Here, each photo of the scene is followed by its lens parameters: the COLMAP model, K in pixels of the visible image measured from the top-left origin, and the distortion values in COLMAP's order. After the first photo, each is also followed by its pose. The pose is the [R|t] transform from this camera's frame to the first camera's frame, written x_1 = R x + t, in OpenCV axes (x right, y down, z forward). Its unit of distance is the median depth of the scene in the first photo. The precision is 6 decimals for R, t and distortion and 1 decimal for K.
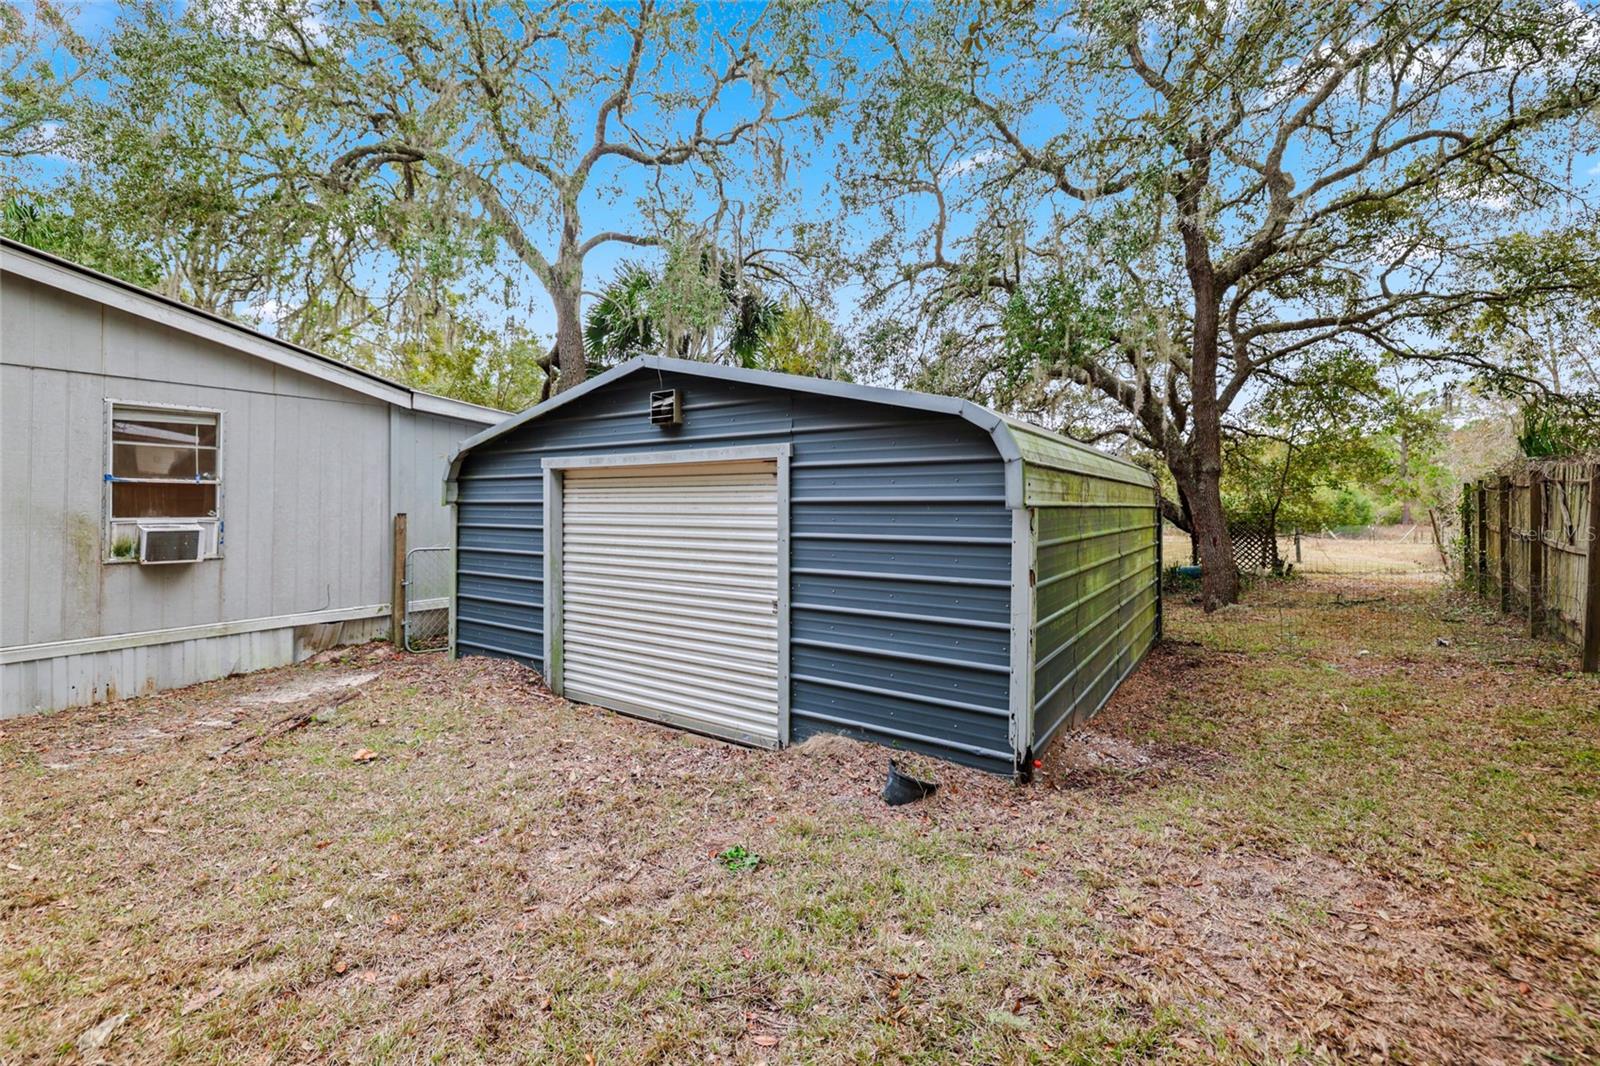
lens RADIAL K [[688.8, 0, 797.0], [0, 688.8, 506.6], [0, 0, 1]] dist [-0.000580, -0.000002]
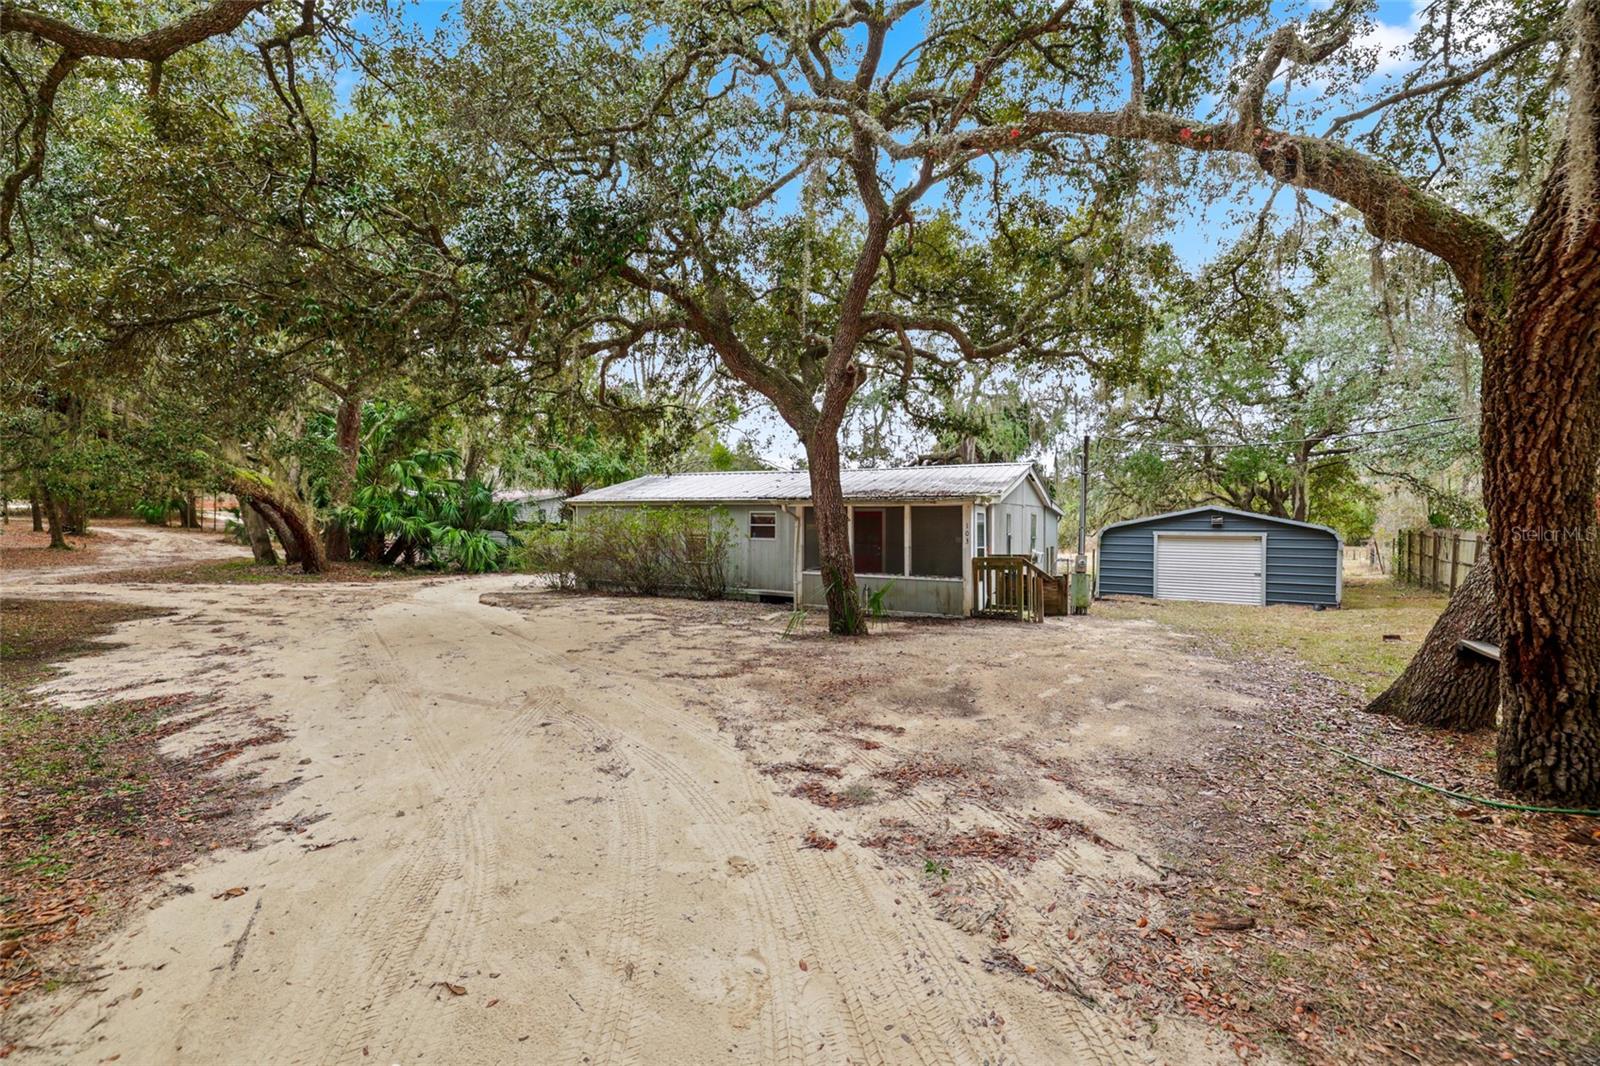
lens RADIAL K [[679.9, 0, 800.0], [0, 679.9, 533.0], [0, 0, 1]] dist [0.001200, 0.000274]
pose [[0.996372, 0.003344, 0.085033, -1.449668], [-0.004529, 0.999895, 0.013748, -0.063427], [-0.084979, -0.014083, 0.996283, -1.283965]]
